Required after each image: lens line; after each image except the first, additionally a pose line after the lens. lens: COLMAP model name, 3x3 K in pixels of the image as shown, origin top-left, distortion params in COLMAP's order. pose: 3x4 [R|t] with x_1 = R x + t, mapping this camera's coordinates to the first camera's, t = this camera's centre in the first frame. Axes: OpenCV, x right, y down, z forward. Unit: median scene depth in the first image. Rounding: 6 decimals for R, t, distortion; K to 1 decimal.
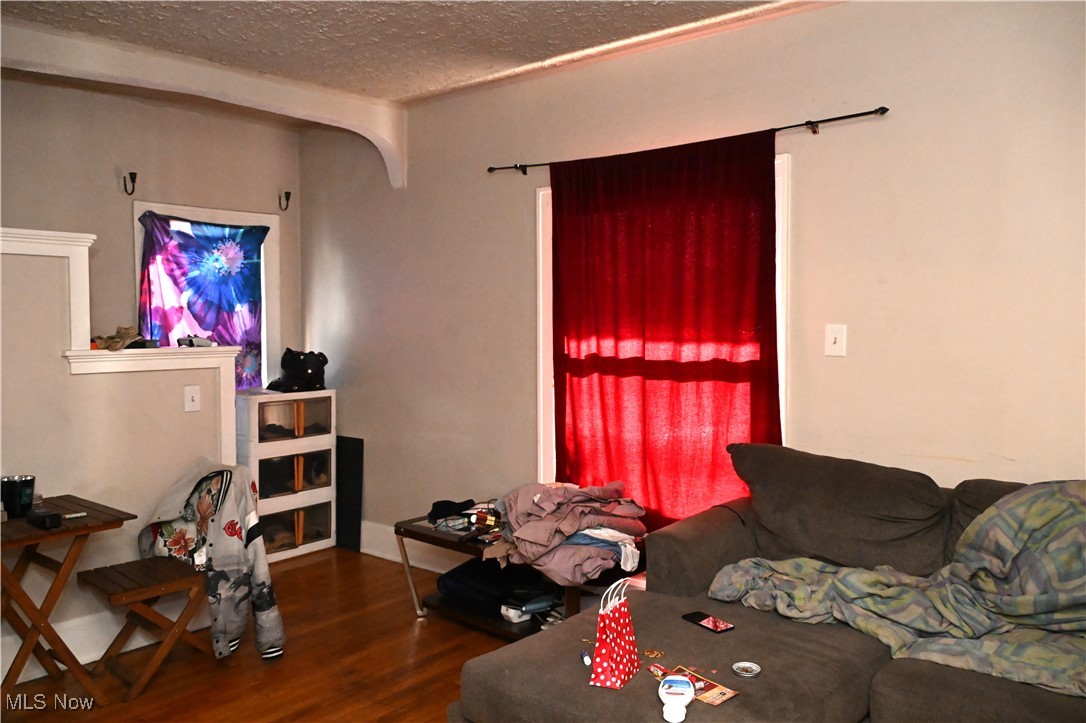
lens RADIAL K [[850.5, 0, 580.9], [0, 850.5, 359.7], [0, 0, 1]] dist [0.003106, -0.000233]
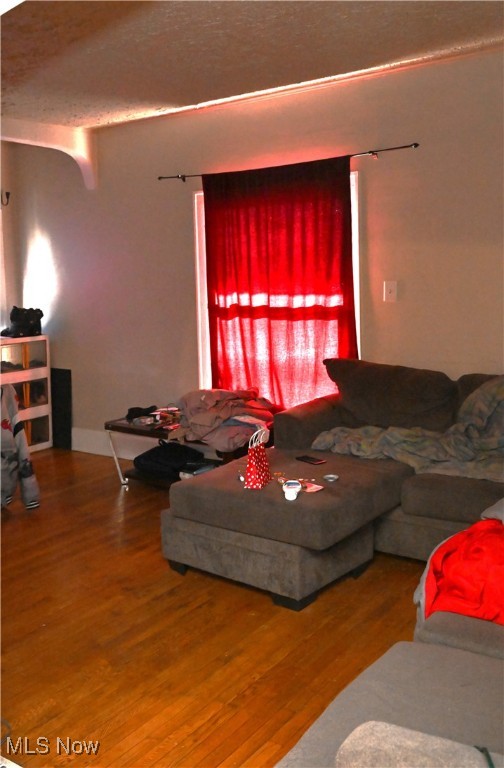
lens RADIAL K [[717.2, 0, 251.3], [0, 717.2, 374.3], [0, 0, 1]] dist [0.001841, 0.002304]
pose [[0.998311, -0.032211, 0.048341, -0.024034], [0.027699, 0.995441, 0.091265, 0.001726], [-0.051060, -0.089772, 0.994653, -0.291286]]
